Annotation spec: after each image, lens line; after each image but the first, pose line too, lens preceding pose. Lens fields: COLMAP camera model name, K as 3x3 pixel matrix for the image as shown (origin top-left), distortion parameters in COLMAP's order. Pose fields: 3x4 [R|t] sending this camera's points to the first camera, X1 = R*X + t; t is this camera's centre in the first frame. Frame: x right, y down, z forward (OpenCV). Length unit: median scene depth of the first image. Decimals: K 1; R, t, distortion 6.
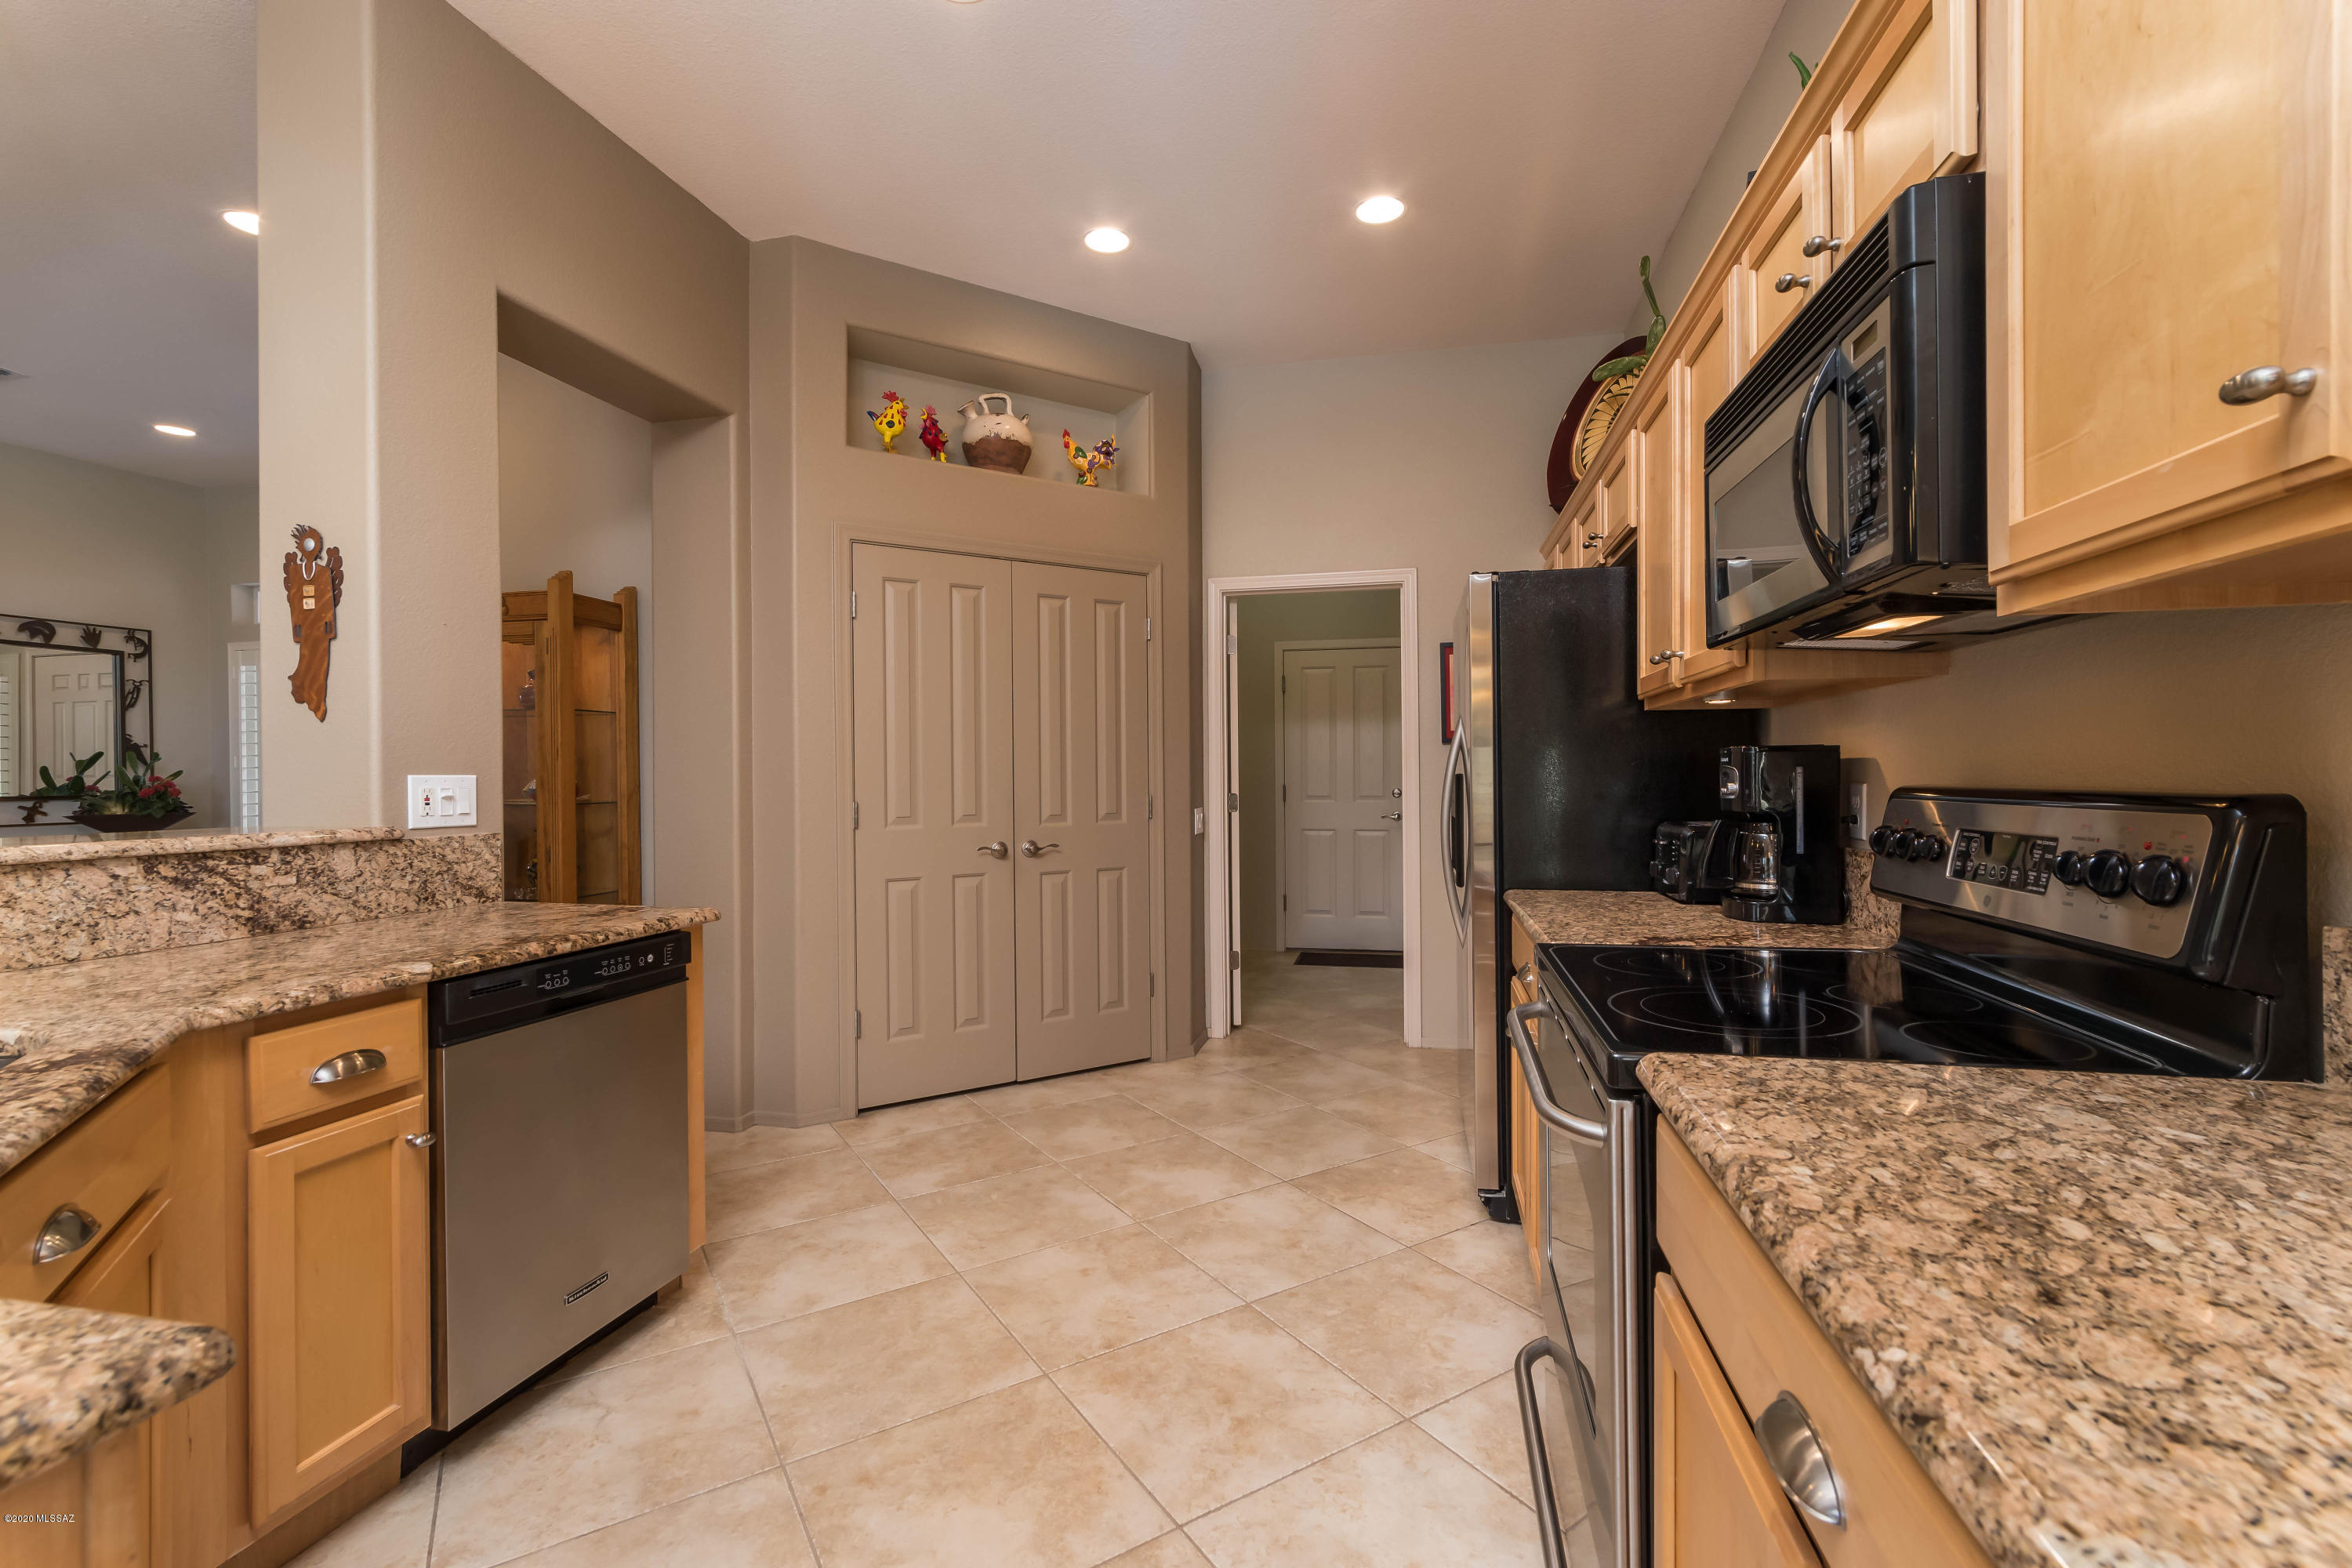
lens RADIAL K [[1025.7, 0, 1177.3], [0, 1025.7, 793.2], [0, 0, 1]] dist [-0.005576, 0.003754]
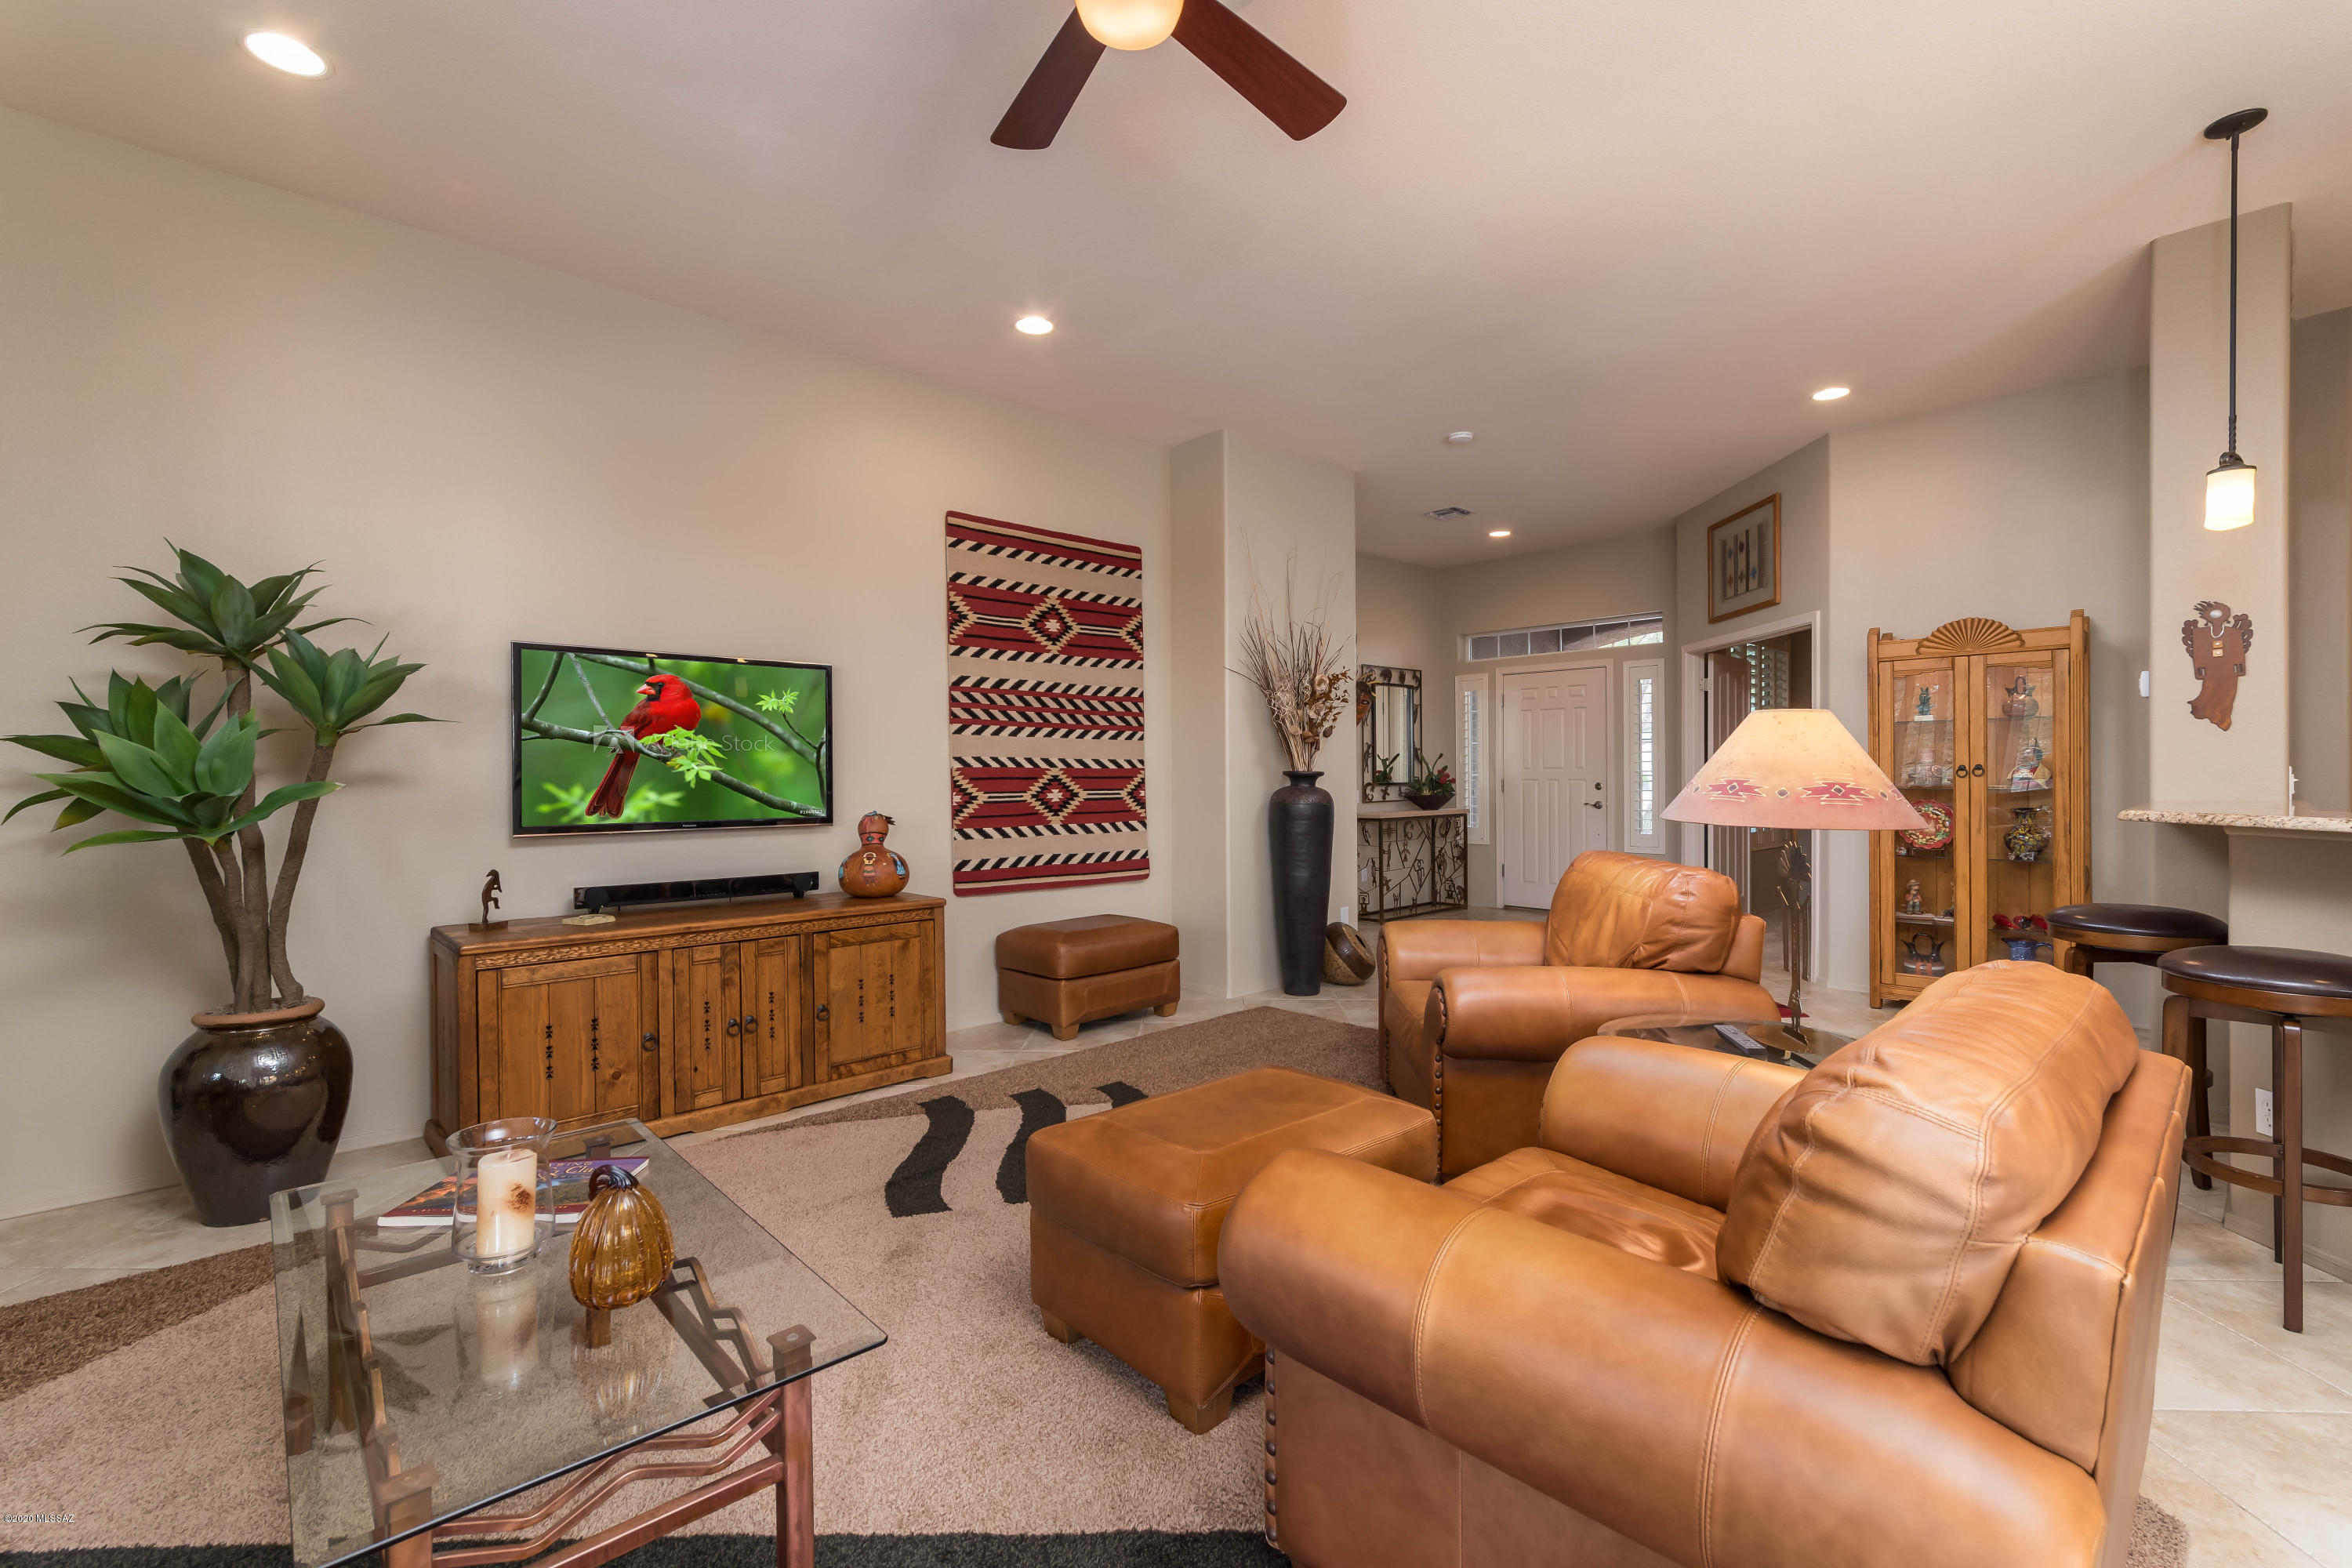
lens RADIAL K [[1025.7, 0, 1188.2], [0, 1025.7, 775.6], [0, 0, 1]] dist [-0.005576, 0.003754]
pose [[0.832842, -0.000079, -0.553511, -1.312691], [-0.006302, 0.999934, -0.009625, 0.020477], [0.553475, 0.011504, 0.832786, -1.128750]]
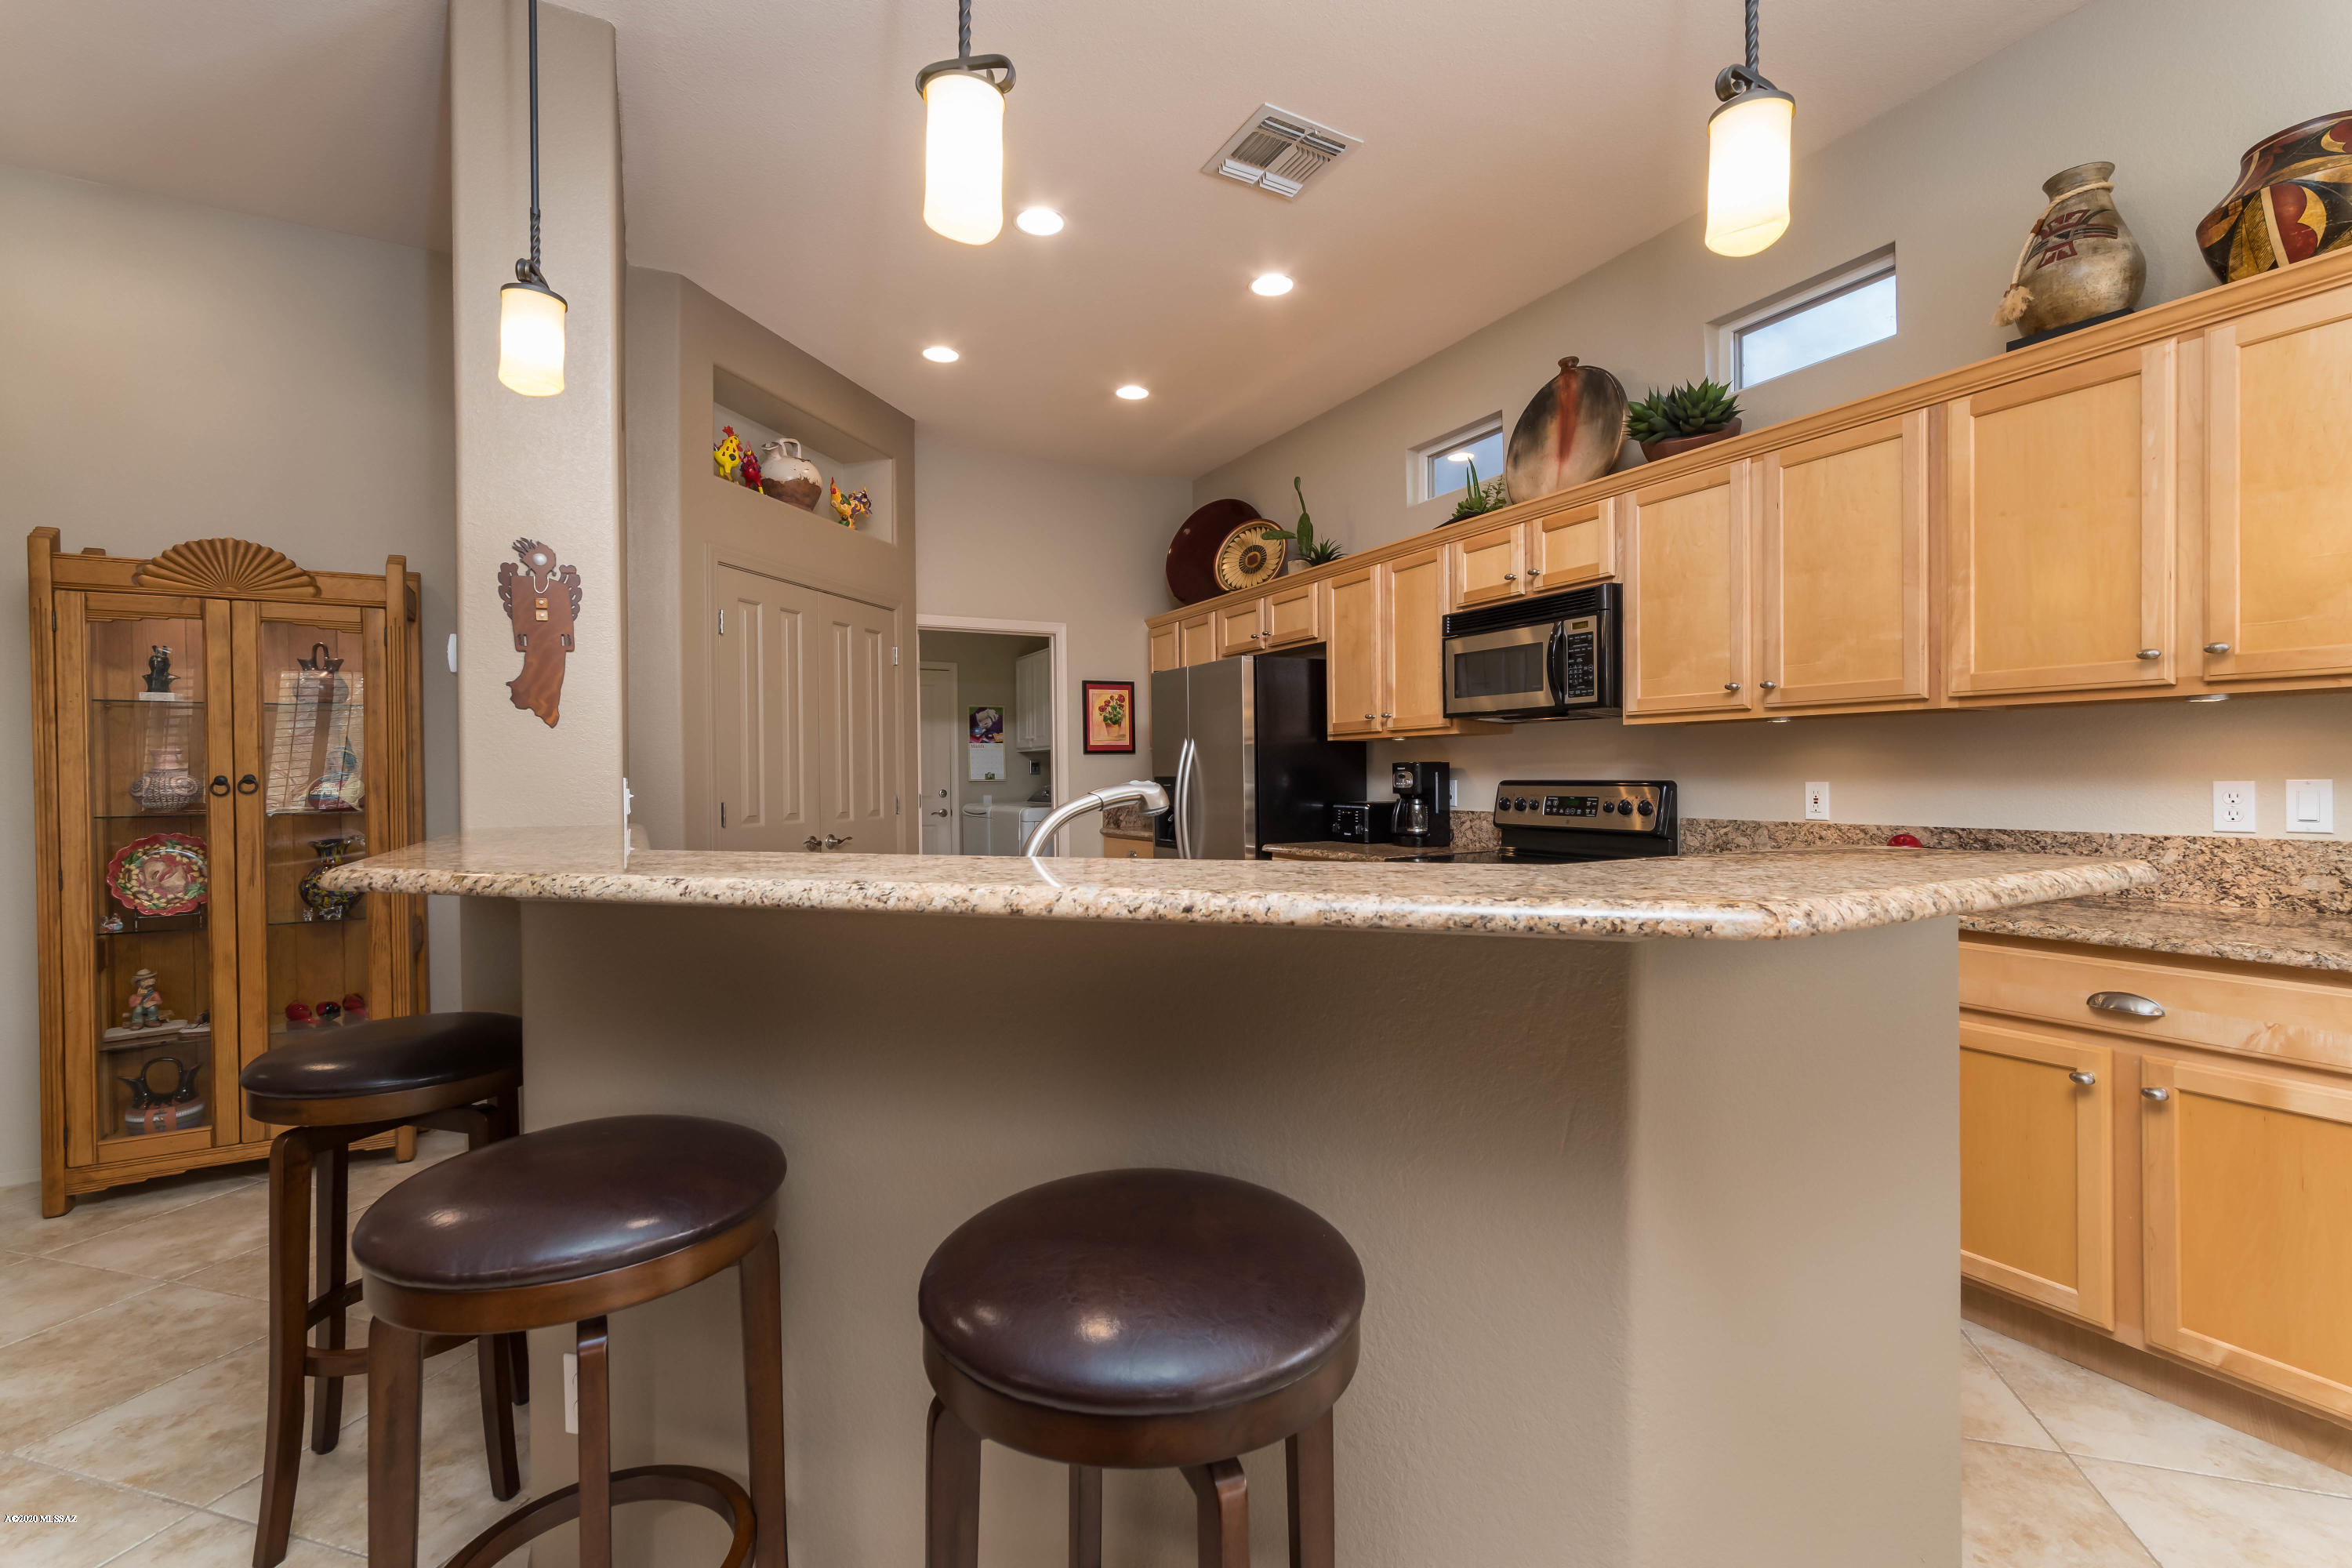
lens RADIAL K [[1025.7, 0, 1183.9], [0, 1025.7, 786.7], [0, 0, 1]] dist [-0.005576, 0.003754]
pose [[0.756218, -0.009865, 0.654246, -1.068429], [0.016053, 0.999865, -0.003478, 0.005689], [-0.654123, 0.013133, 0.756274, -0.235442]]
